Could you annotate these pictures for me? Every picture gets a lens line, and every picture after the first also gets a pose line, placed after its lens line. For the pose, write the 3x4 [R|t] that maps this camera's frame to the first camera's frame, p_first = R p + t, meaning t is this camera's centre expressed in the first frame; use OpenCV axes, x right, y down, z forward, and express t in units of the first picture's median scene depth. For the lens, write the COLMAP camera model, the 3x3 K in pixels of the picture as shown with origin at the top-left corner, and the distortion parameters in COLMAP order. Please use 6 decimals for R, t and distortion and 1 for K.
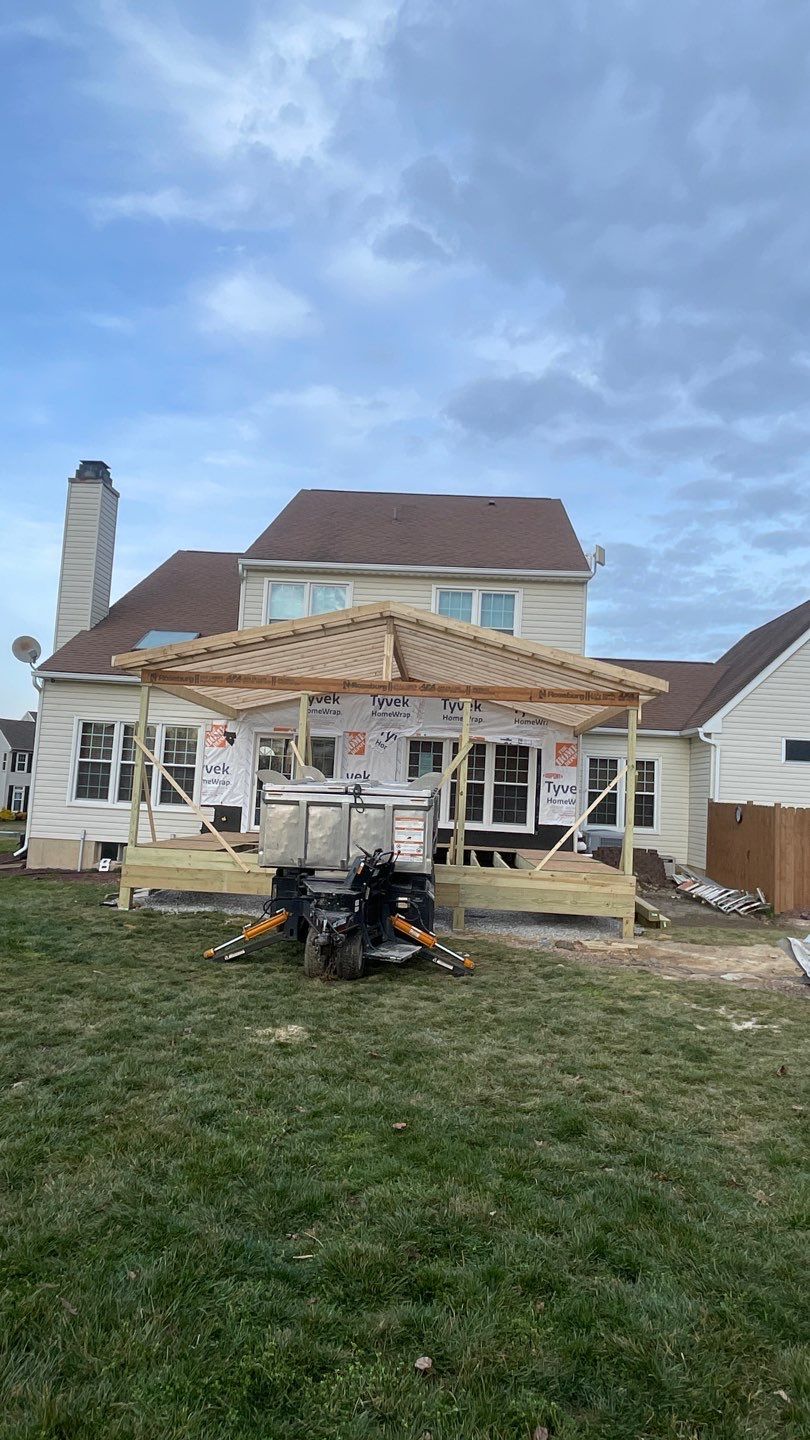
lens RADIAL K [[907.2, 0, 405.0], [0, 907.2, 720.0], [0, 0, 1]] dist [0.004194, 0.000136]
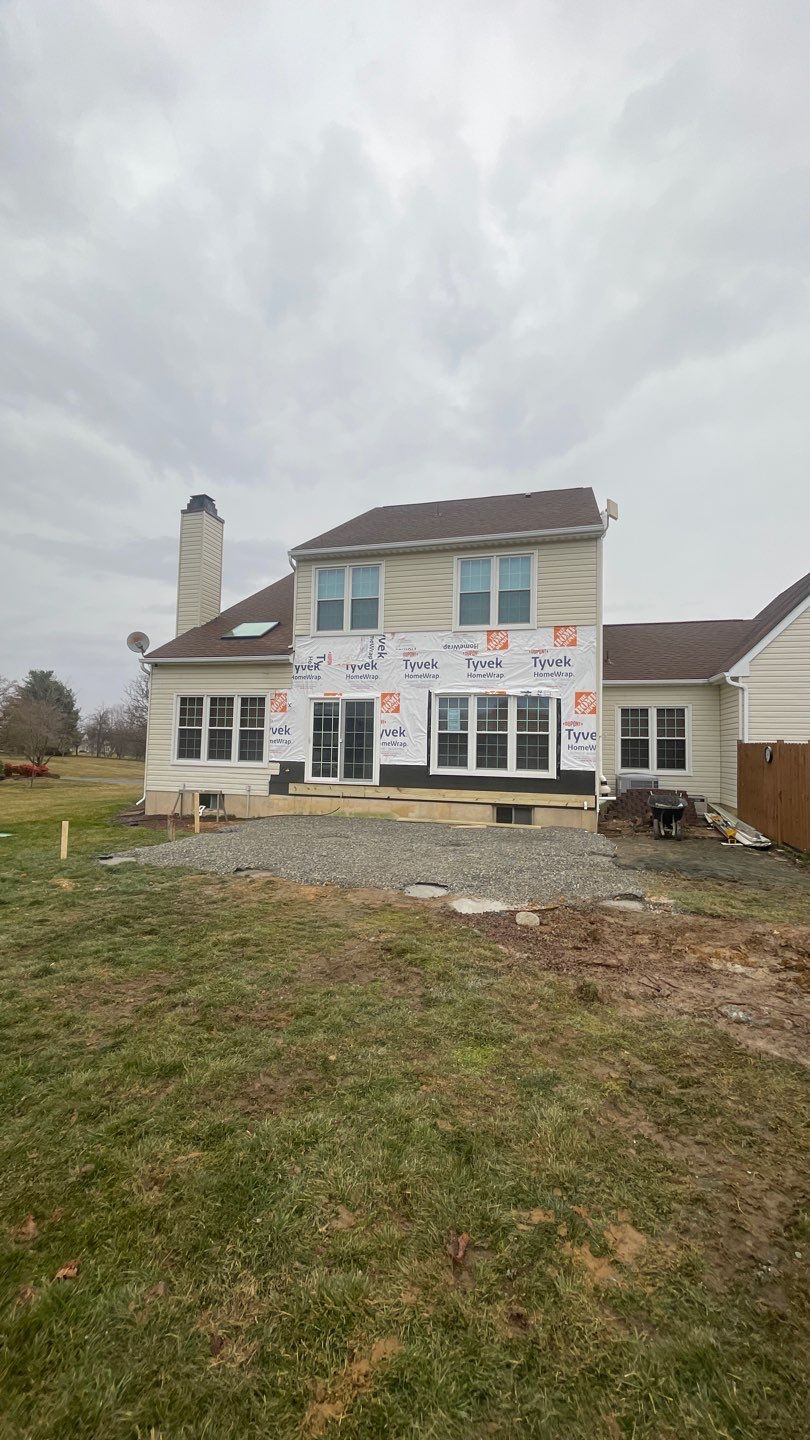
lens RADIAL K [[577.4, 0, 407.8], [0, 577.4, 718.6], [0, 0, 1]] dist [0.001589, -0.000052]
pose [[0.974493, -0.045375, -0.219781, 0.121632], [0.050596, 0.998554, 0.018182, 0.033041], [0.218638, -0.028838, 0.975380, 0.296685]]
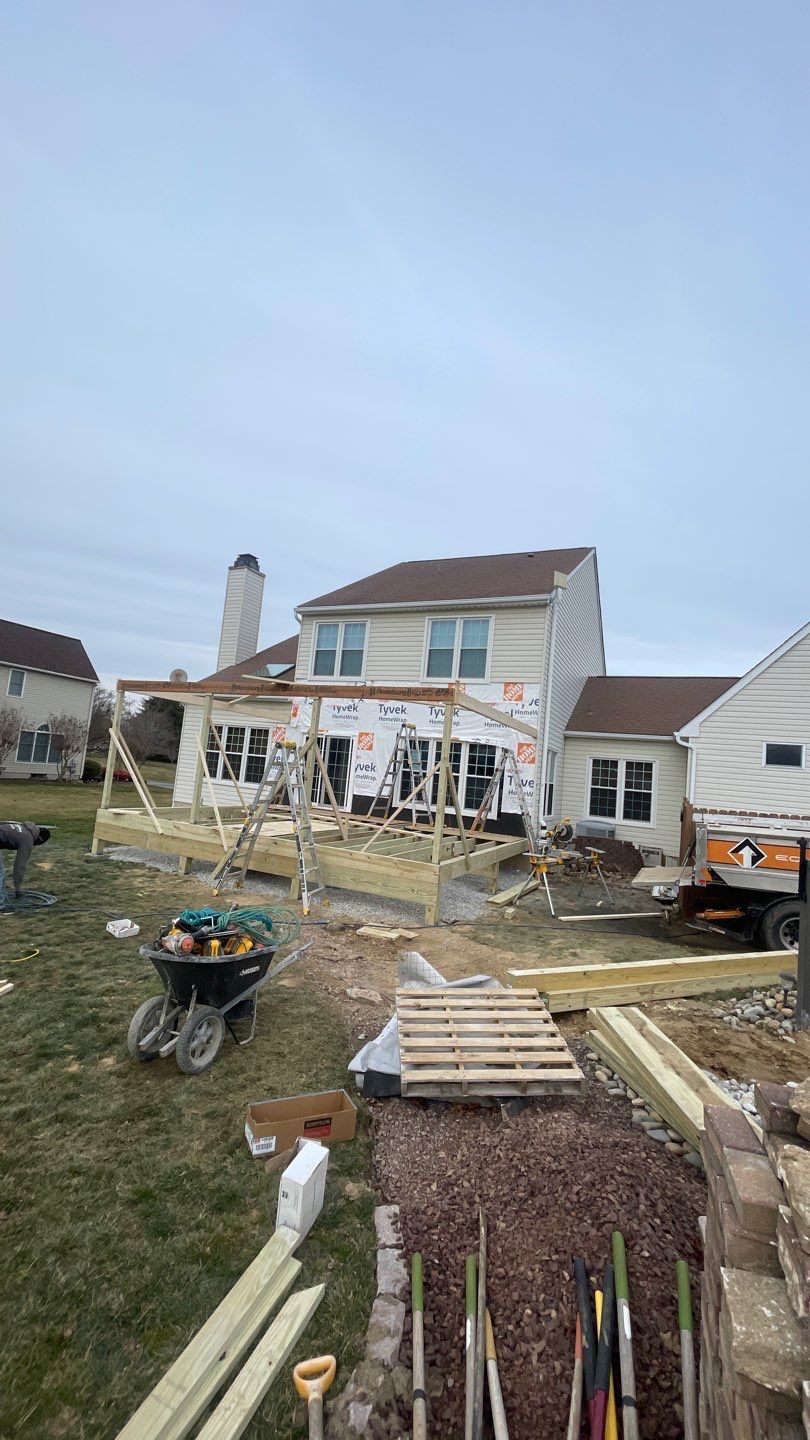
lens RADIAL K [[577.4, 0, 407.8], [0, 577.4, 718.6], [0, 0, 1]] dist [0.001589, -0.000052]
pose [[0.921898, -0.003302, -0.387420, 0.318416], [-0.009371, 0.999481, -0.030818, 0.017834], [0.387320, 0.032042, 0.921388, 0.255537]]
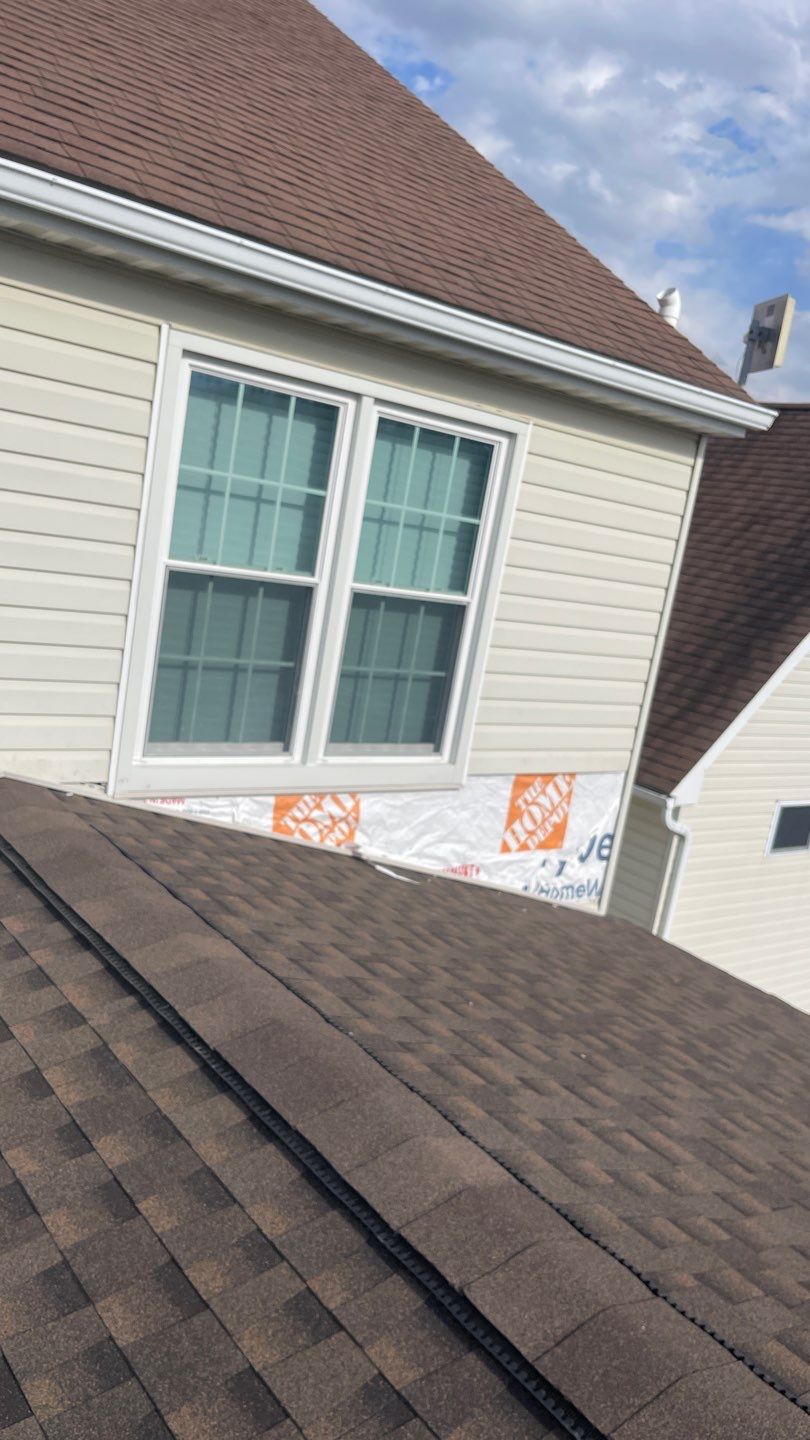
lens RADIAL K [[1094.6, 0, 405.0], [0, 1094.6, 720.0], [0, 0, 1]] dist [0.002324, 0.000005]
pose [[0.763852, -0.041360, 0.644065, -0.073326], [-0.183341, 0.942924, 0.277992, -0.144935], [-0.618803, -0.330429, 0.712671, 0.798711]]
